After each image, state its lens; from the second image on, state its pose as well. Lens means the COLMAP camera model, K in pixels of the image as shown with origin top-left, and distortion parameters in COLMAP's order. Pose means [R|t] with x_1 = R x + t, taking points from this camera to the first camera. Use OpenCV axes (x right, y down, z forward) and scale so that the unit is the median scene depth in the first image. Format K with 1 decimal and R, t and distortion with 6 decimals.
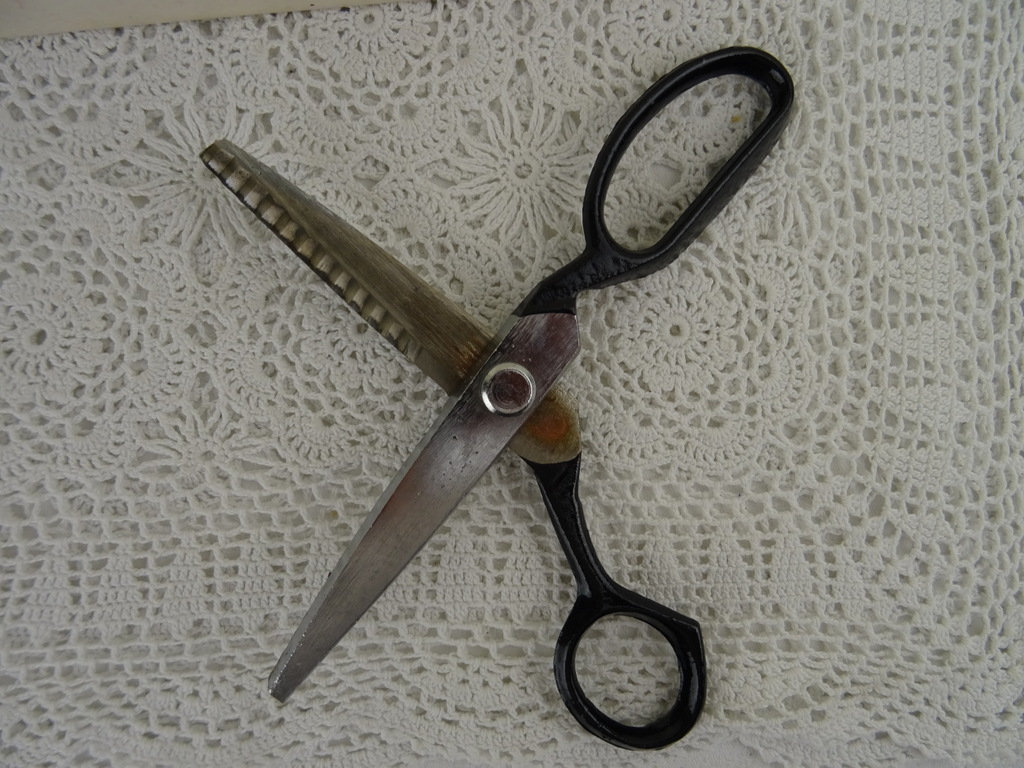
lens RADIAL K [[728.6, 0, 515.7], [0, 728.6, 374.9], [0, 0, 1]] dist [0.006390, -0.018482]
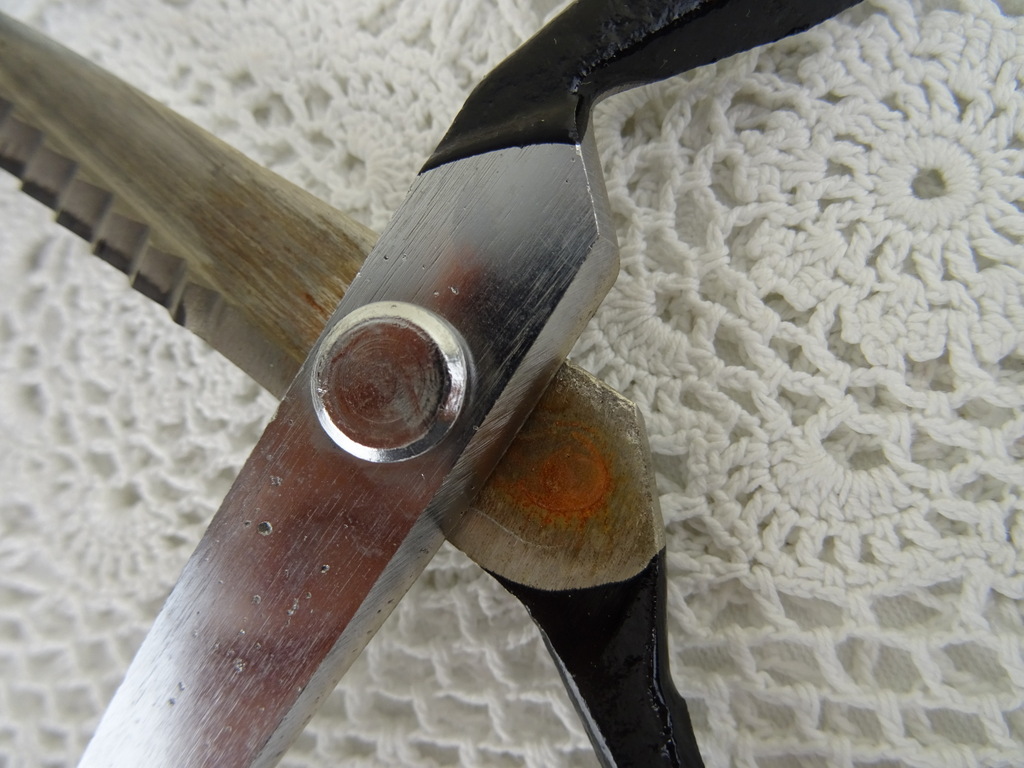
lens RADIAL K [[728.6, 0, 515.5], [0, 728.6, 384.8], [0, 0, 1]] dist [0.006390, -0.018482]
pose [[0.940183, -0.096247, -0.326791, 0.140728], [0.066125, 0.992575, -0.102094, 0.055978], [0.334190, 0.074378, 0.939566, 0.626365]]
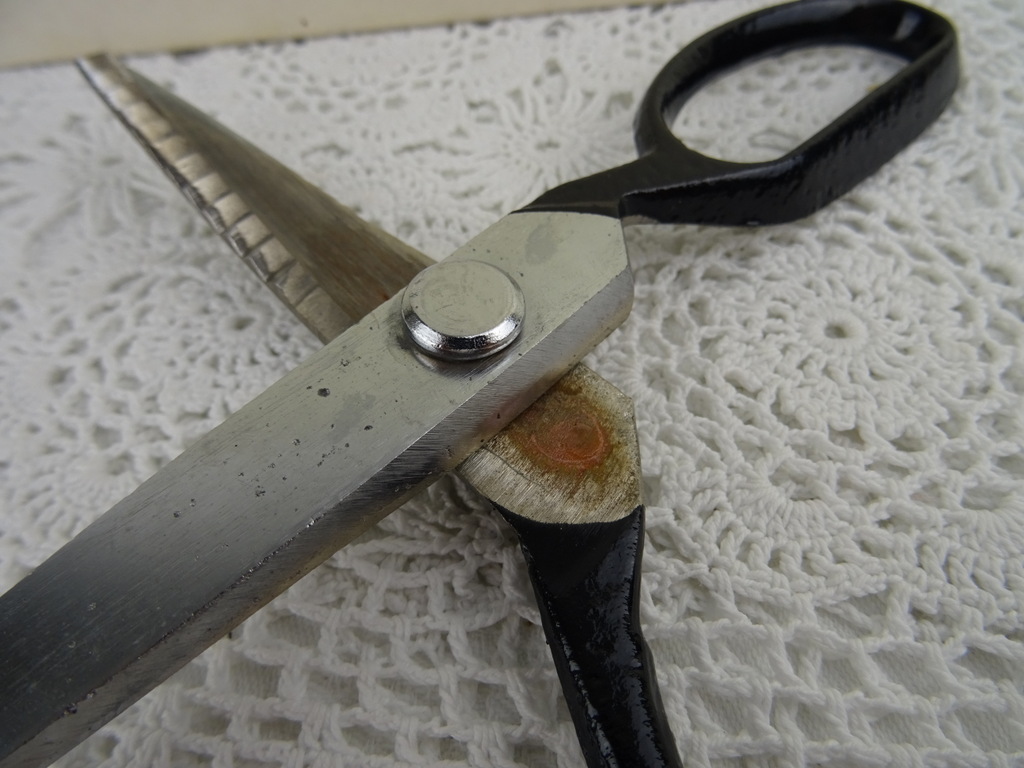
lens RADIAL K [[728.6, 0, 516.0], [0, 728.6, 382.7], [0, 0, 1]] dist [0.006390, -0.018482]
pose [[0.987695, -0.013577, -0.155801, 0.081286], [-0.087901, 0.775781, -0.624850, 0.299481], [0.129351, 0.630857, 0.765041, 0.620115]]
